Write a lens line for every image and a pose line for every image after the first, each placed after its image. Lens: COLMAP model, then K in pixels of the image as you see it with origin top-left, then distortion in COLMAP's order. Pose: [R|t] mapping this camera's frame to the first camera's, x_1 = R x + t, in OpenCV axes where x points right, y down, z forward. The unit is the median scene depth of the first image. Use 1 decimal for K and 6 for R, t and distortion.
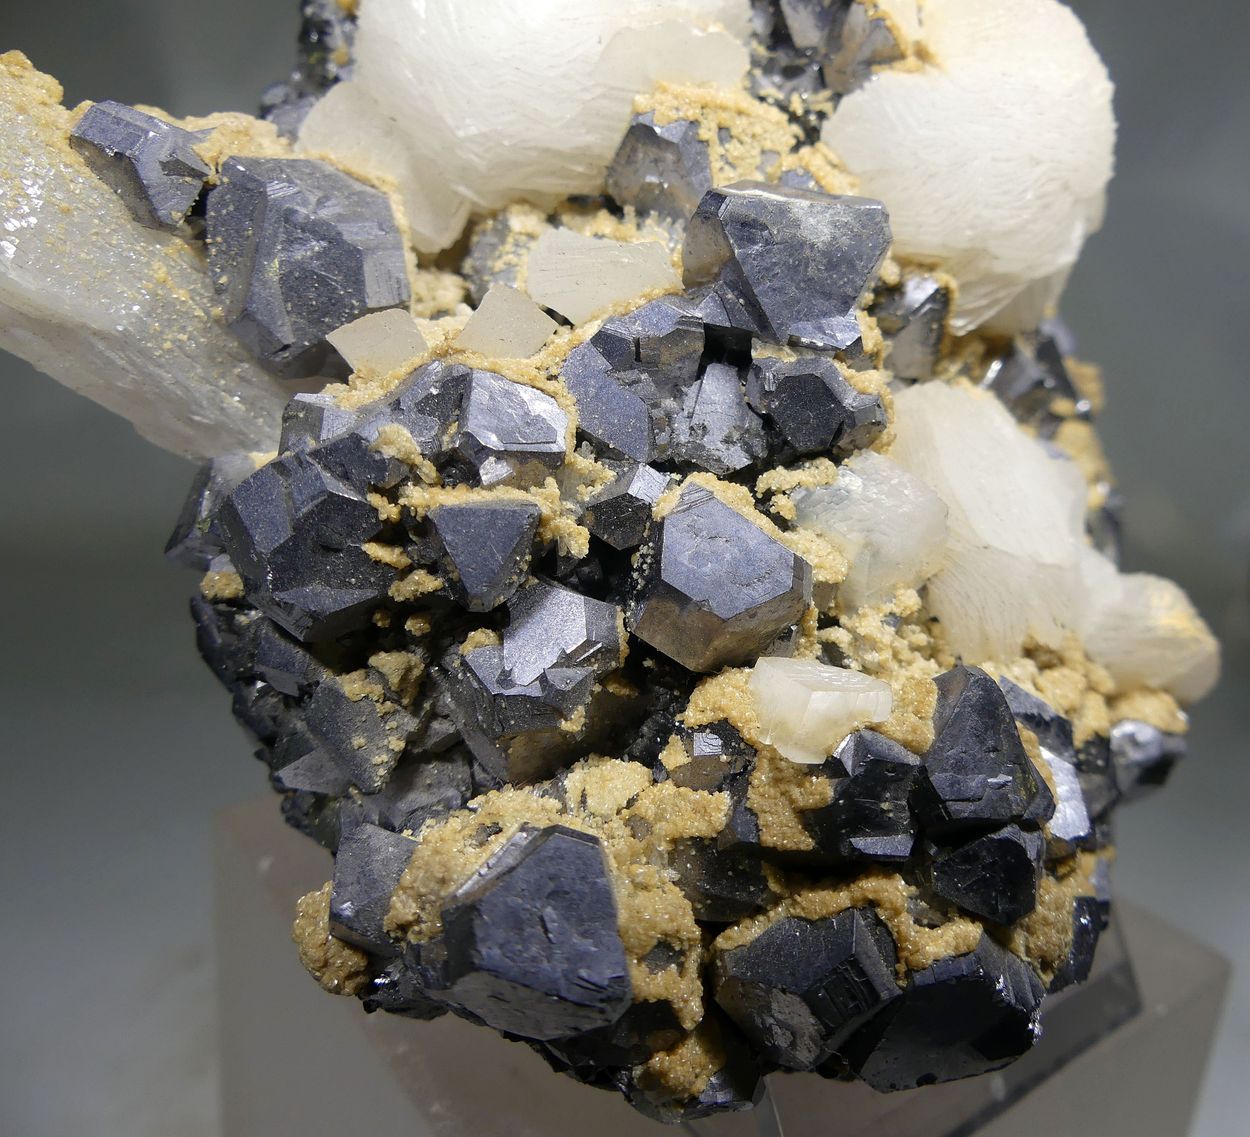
lens RADIAL K [[1135.5, 0, 635.6], [0, 1135.5, 565.6], [0, 0, 1]] dist [-0.024316, -0.000979]
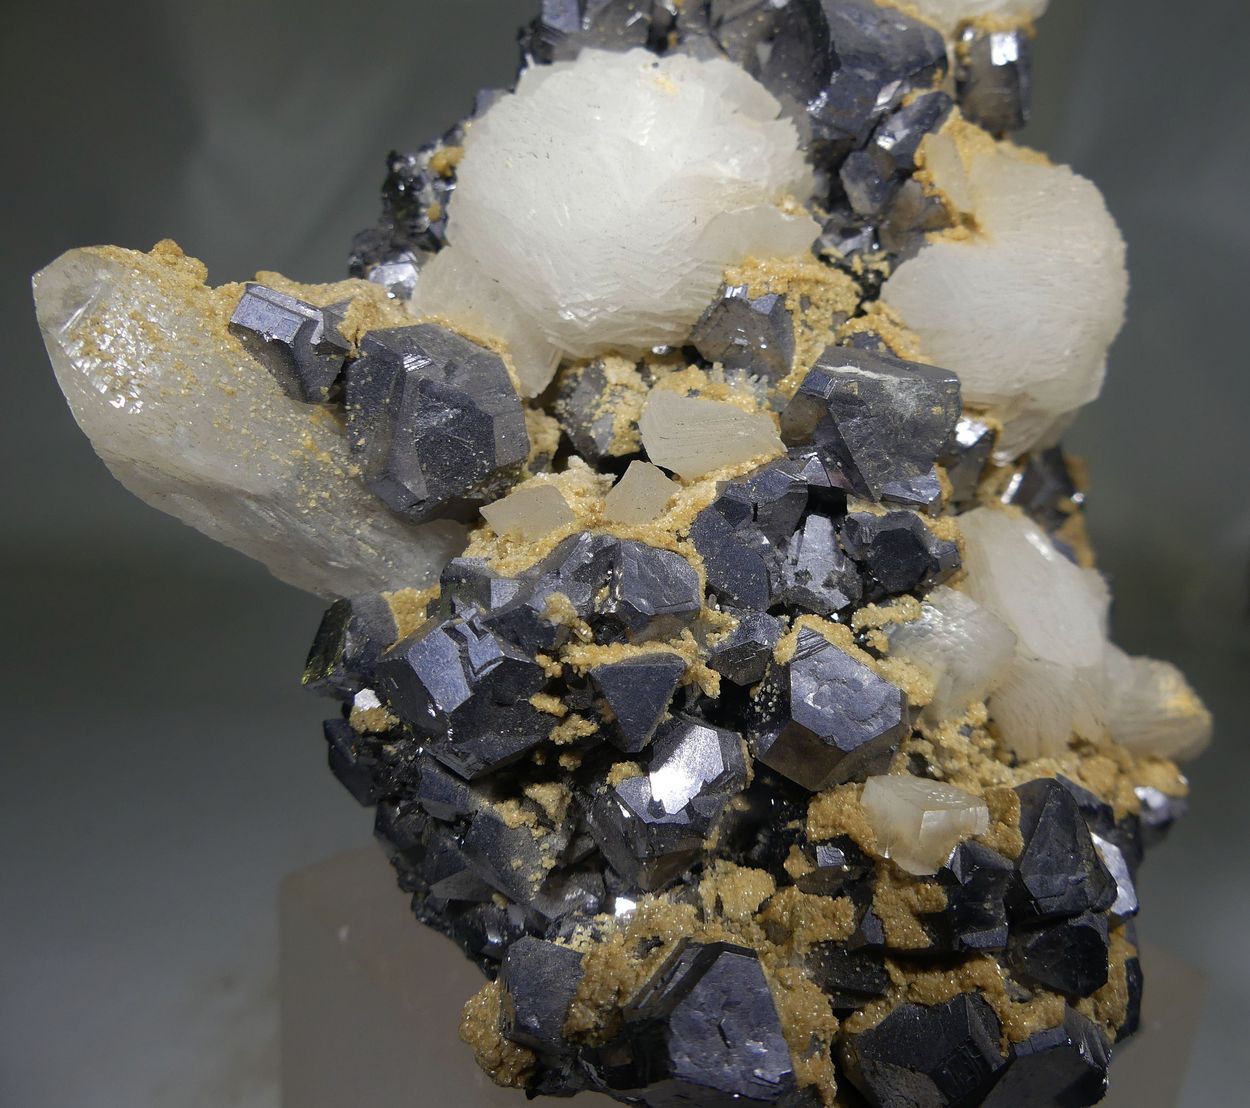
lens RADIAL K [[1109.2, 0, 616.5], [0, 1109.2, 564.6], [0, 0, 1]] dist [-0.016863, -0.001927]
pose [[0.996929, -0.029627, 0.072494, -0.210885], [0.028274, 0.999408, 0.019614, -0.156758], [-0.073032, -0.017504, 0.997176, -0.100171]]
